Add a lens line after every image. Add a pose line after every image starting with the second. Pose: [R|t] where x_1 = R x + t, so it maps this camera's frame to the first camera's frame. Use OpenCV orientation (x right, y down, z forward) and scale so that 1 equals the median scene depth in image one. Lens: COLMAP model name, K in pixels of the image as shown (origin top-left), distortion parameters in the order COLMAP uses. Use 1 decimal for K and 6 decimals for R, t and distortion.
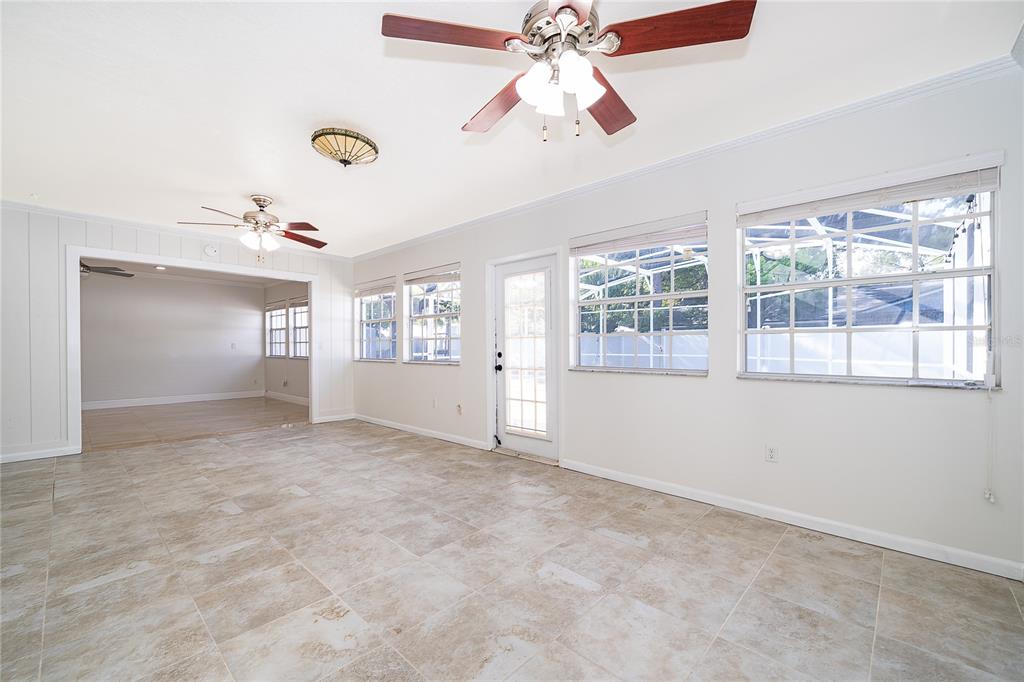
lens RADIAL K [[406.8, 0, 505.6], [0, 406.8, 346.3], [0, 0, 1]] dist [-0.000608, 0.000185]
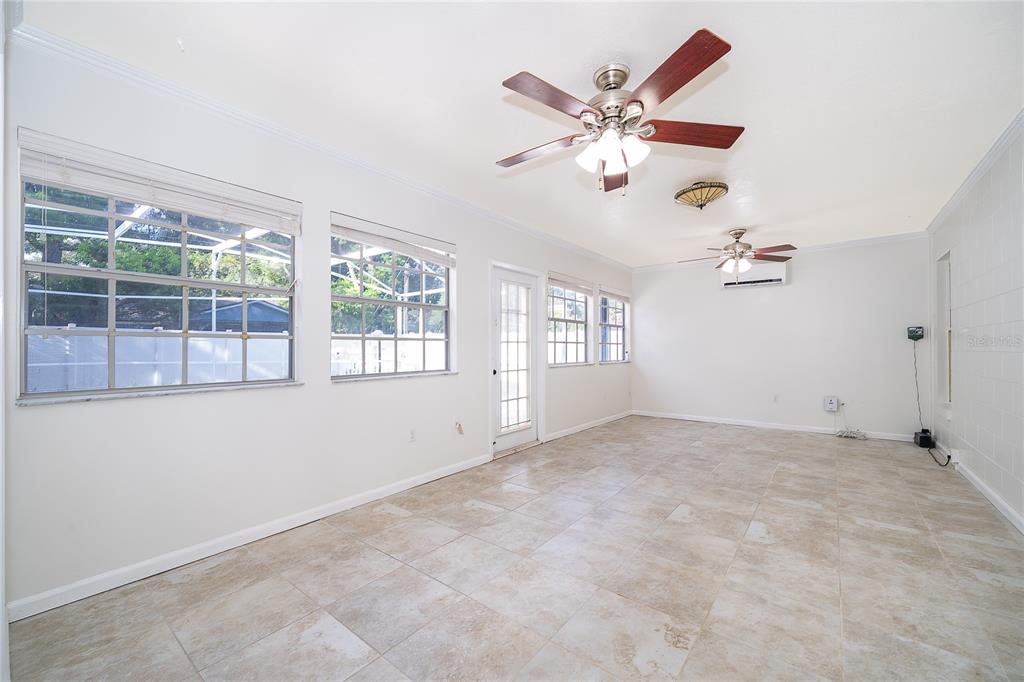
lens RADIAL K [[406.8, 0, 503.4], [0, 406.8, 343.3], [0, 0, 1]] dist [-0.000608, 0.000185]
pose [[-0.066198, 0.016355, 0.997672, -1.470355], [0.000334, 0.999866, -0.016369, 0.000132], [-0.997806, -0.000750, -0.066194, 1.542764]]
